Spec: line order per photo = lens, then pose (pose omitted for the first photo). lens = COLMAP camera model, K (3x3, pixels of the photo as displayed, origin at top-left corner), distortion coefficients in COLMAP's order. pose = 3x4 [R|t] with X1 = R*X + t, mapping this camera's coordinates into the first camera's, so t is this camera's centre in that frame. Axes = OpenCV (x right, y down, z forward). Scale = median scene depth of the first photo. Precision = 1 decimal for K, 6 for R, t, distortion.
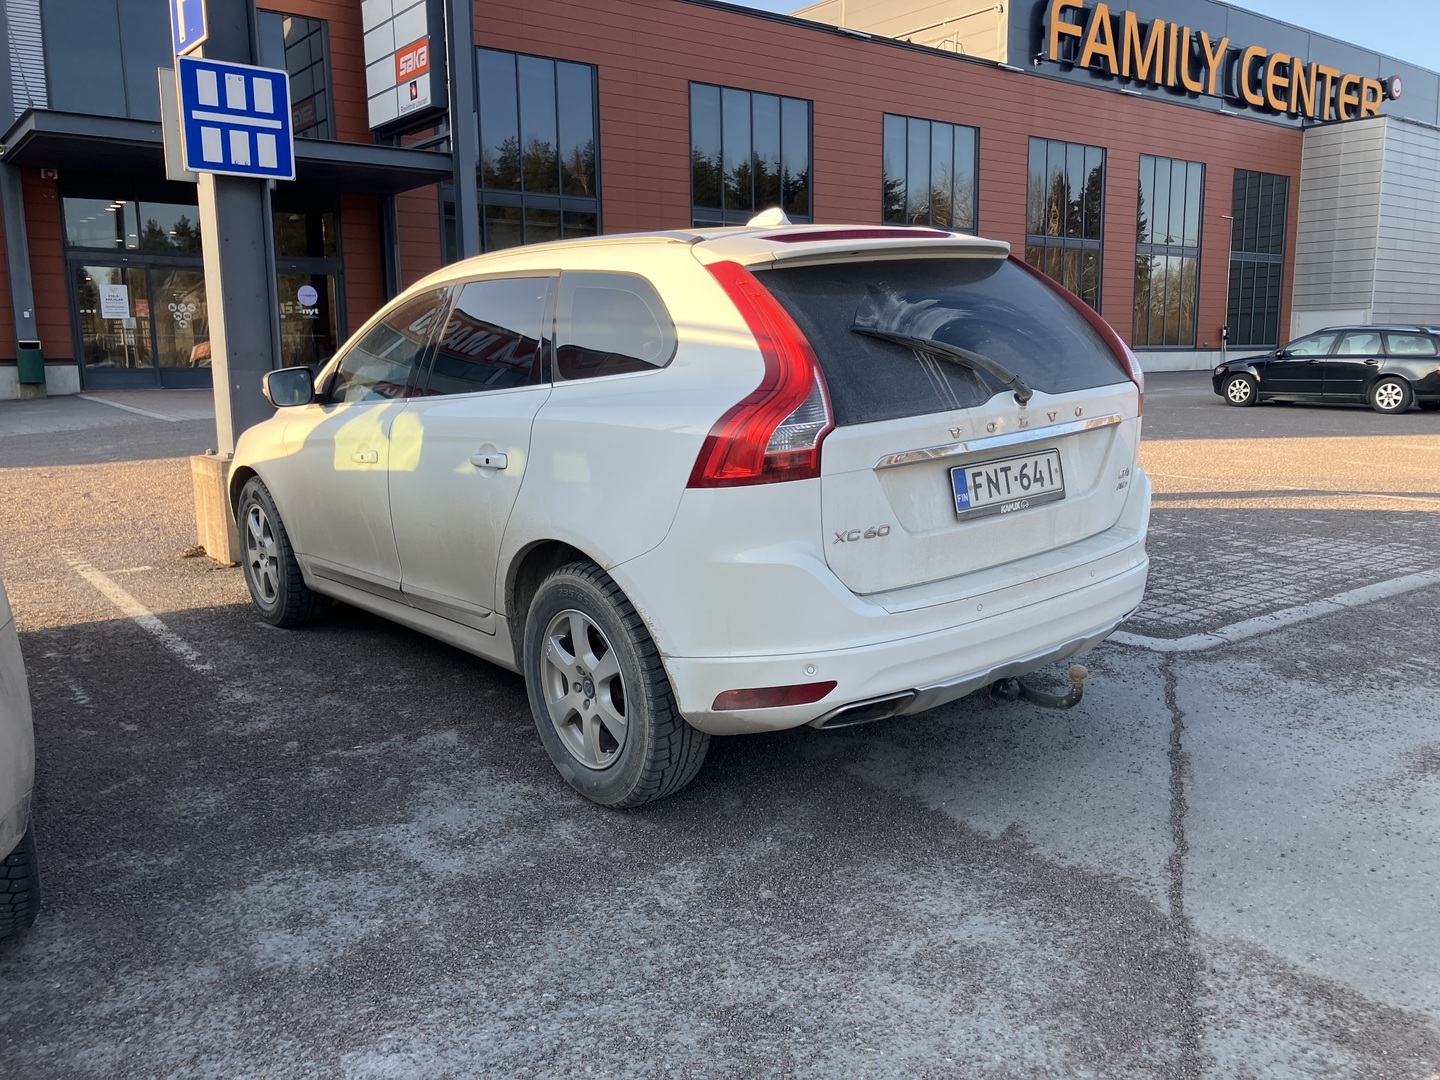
lens RADIAL K [[1169.8, 0, 720.0], [0, 1169.8, 540.0], [0, 0, 1]] dist [0.027281, -0.107689]
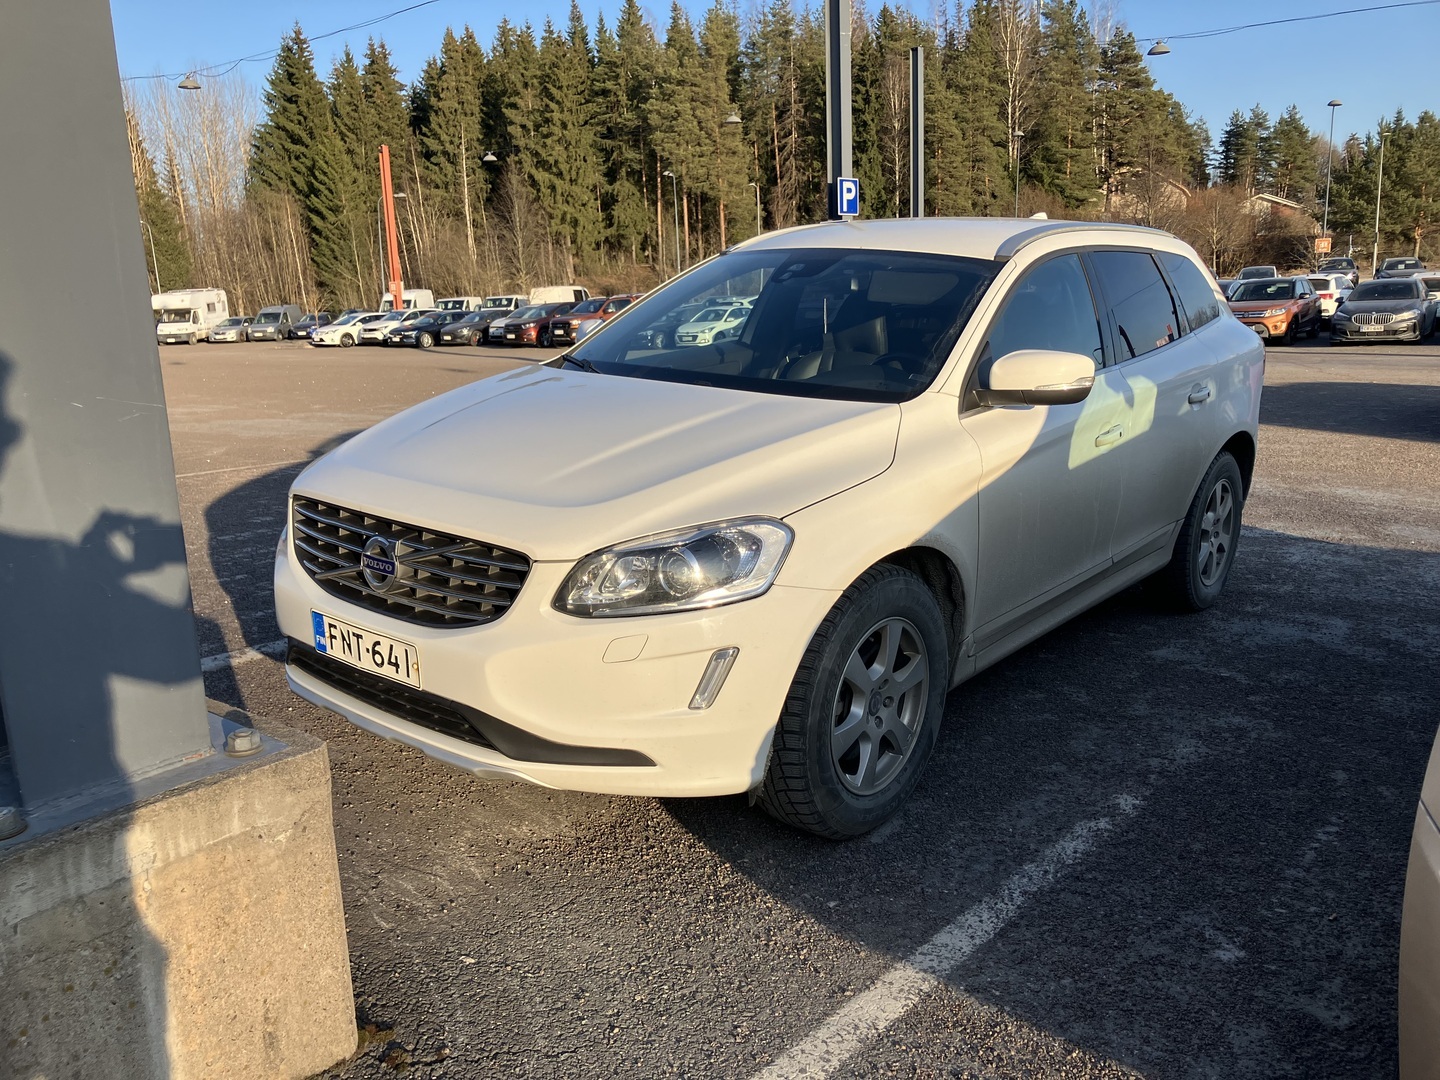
lens RADIAL K [[1158.0, 0, 720.0], [0, 1158.0, 540.0], [0, 0, 1]] dist [0.028014, -0.032767]
pose [[-0.187403, -0.189304, 0.963869, -1.179846], [0.206031, 0.951852, 0.227001, -0.272565], [-0.960433, 0.241127, -0.139377, 1.492582]]
